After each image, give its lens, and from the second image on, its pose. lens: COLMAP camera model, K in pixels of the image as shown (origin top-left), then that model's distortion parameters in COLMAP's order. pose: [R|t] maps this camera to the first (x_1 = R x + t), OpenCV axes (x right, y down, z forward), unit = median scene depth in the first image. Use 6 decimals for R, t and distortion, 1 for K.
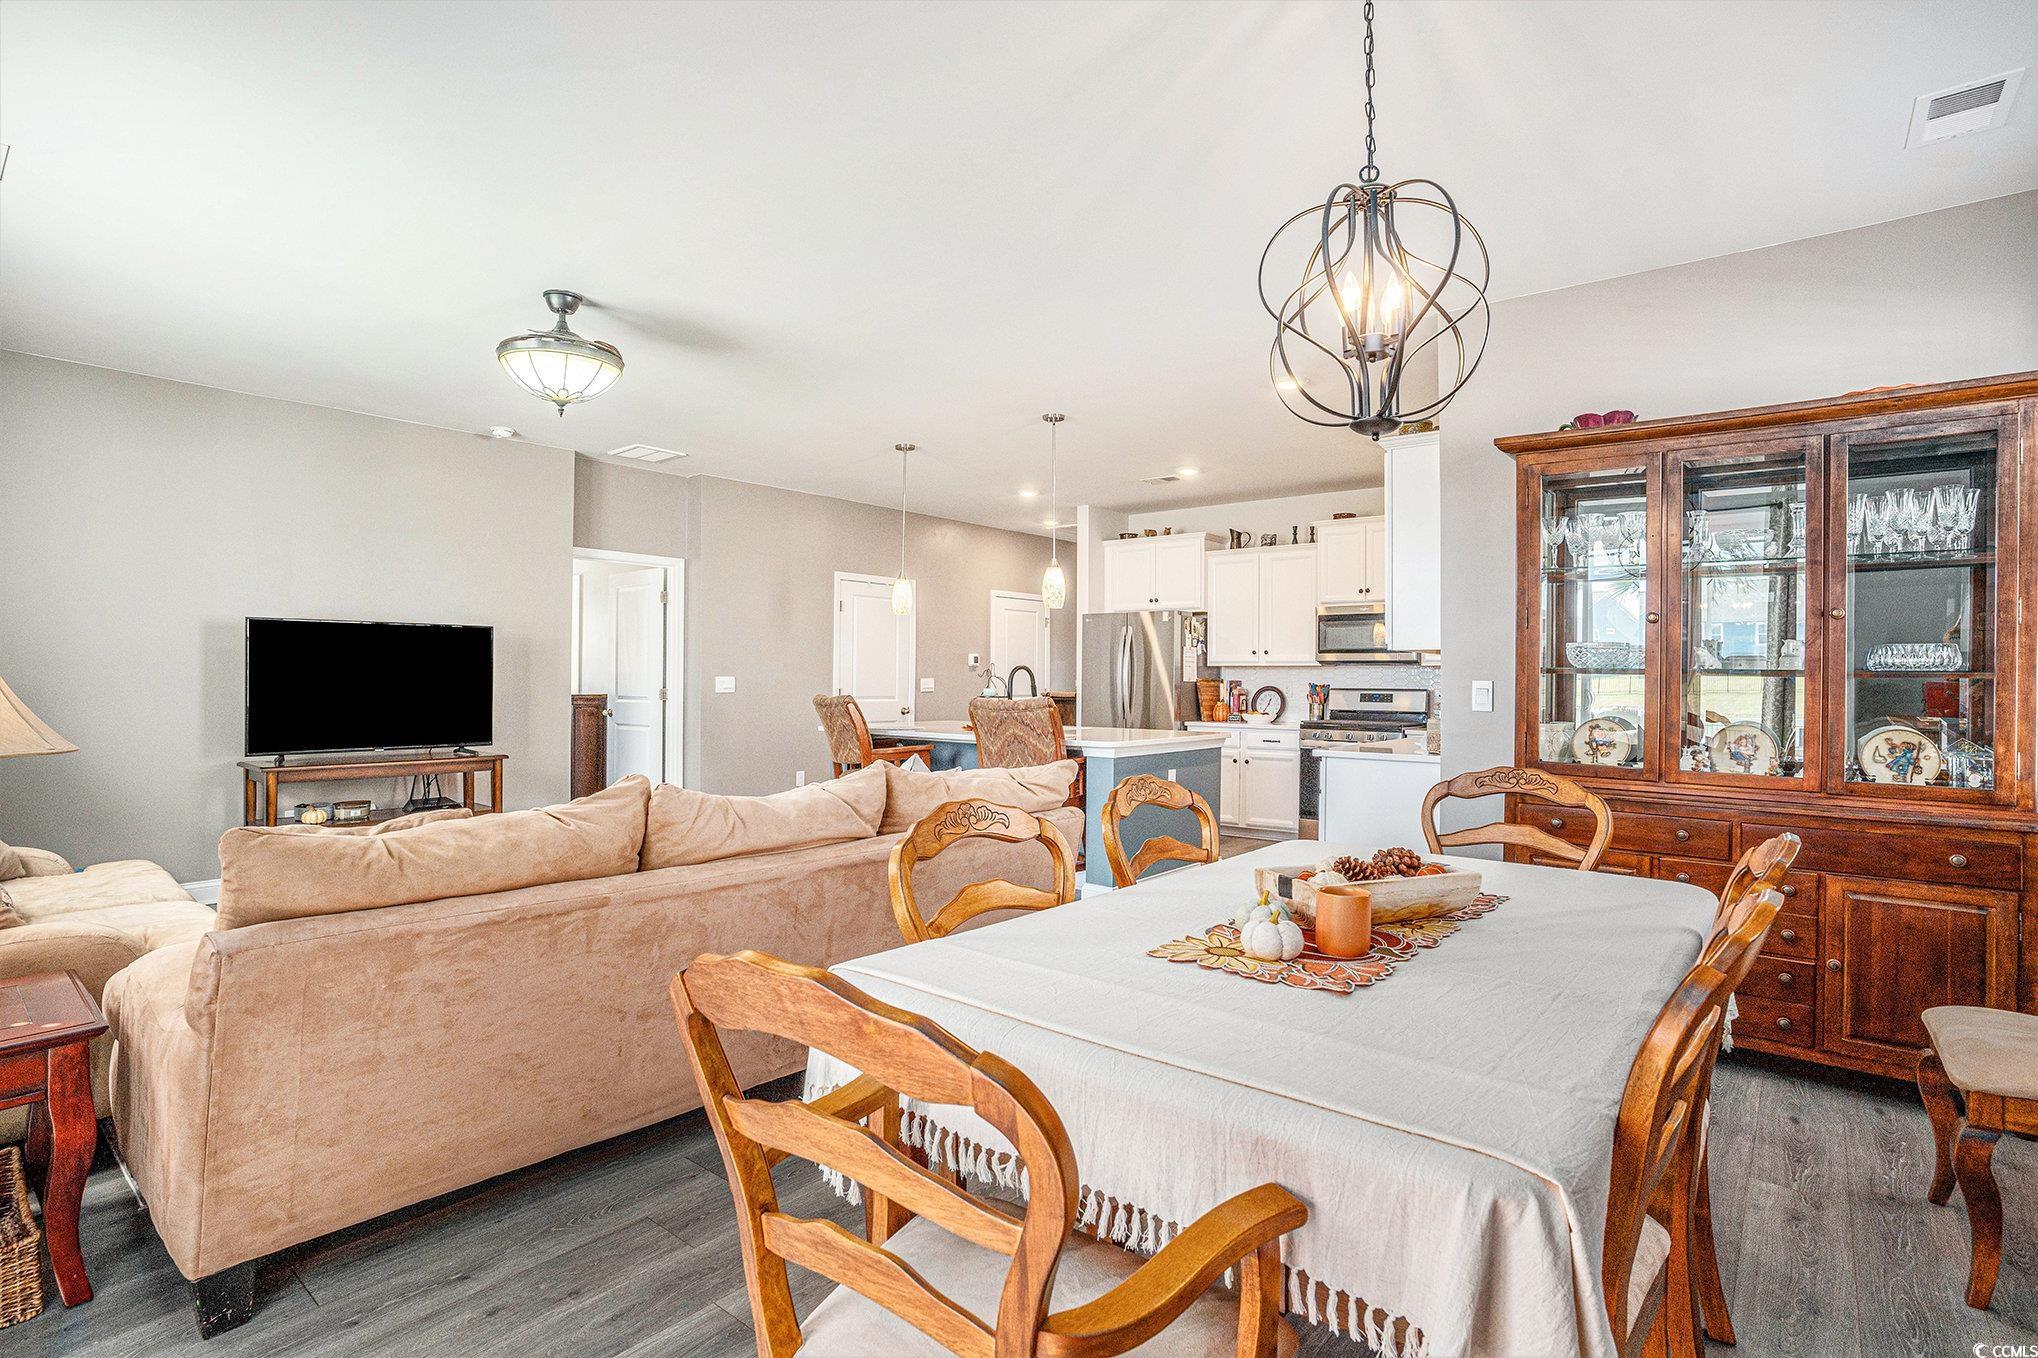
lens RADIAL K [[1004.7, 0, 1006.1], [0, 1004.7, 675.7], [0, 0, 1]] dist [-0.039175, 0.008148]
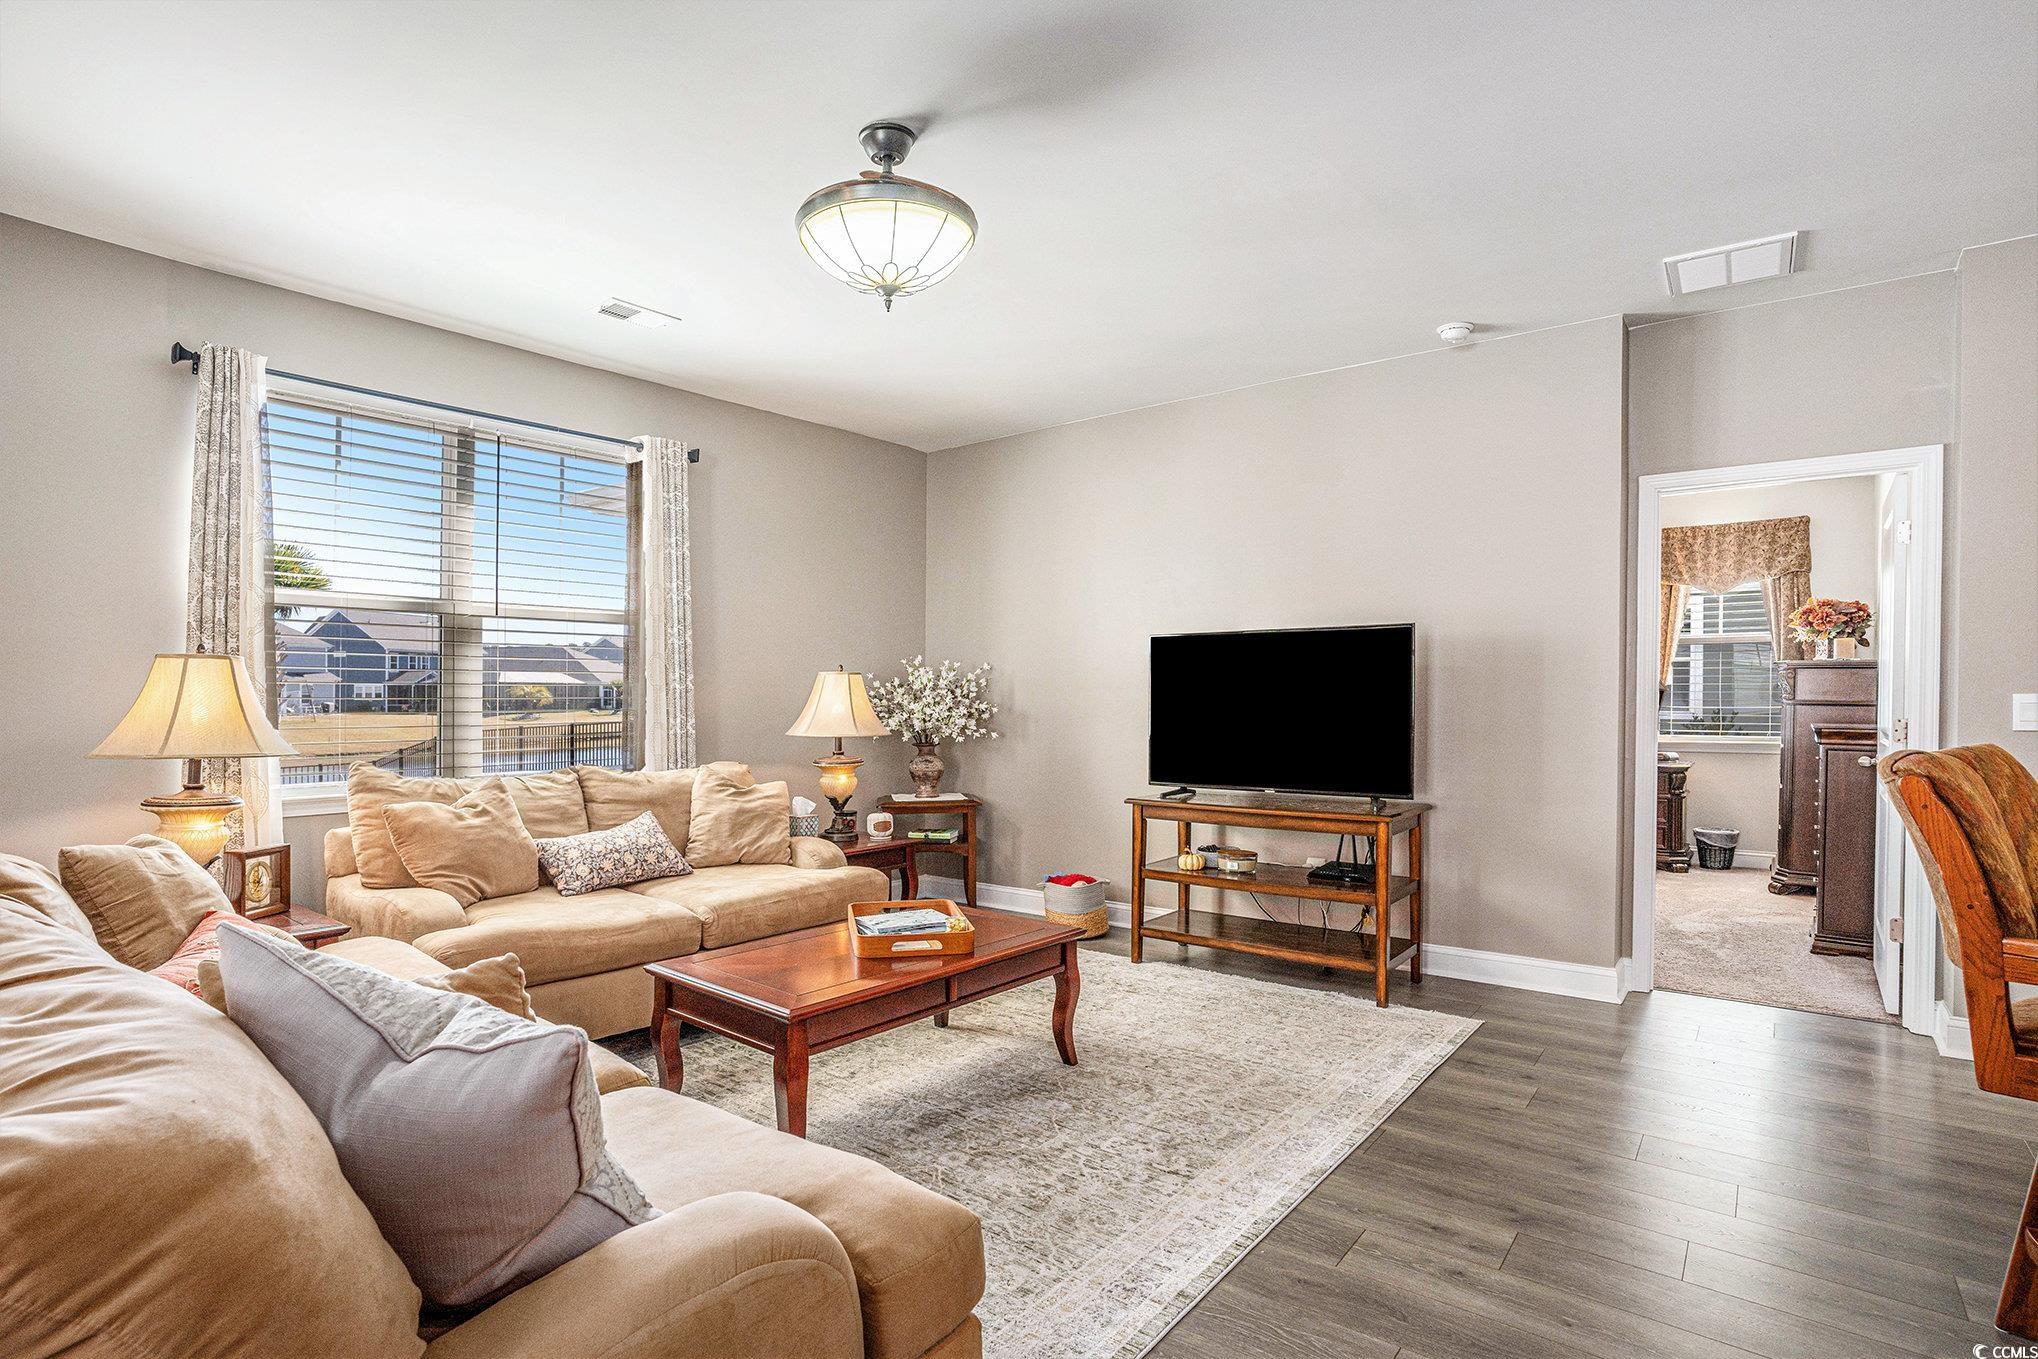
lens RADIAL K [[1004.7, 0, 1027.0], [0, 1004.7, 680.6], [0, 0, 1]] dist [-0.039175, 0.008148]
pose [[0.073600, -0.024073, -0.996997, 0.105257], [0.000424, 0.999709, -0.024107, 0.003262], [0.997288, 0.001351, 0.073589, 0.547734]]
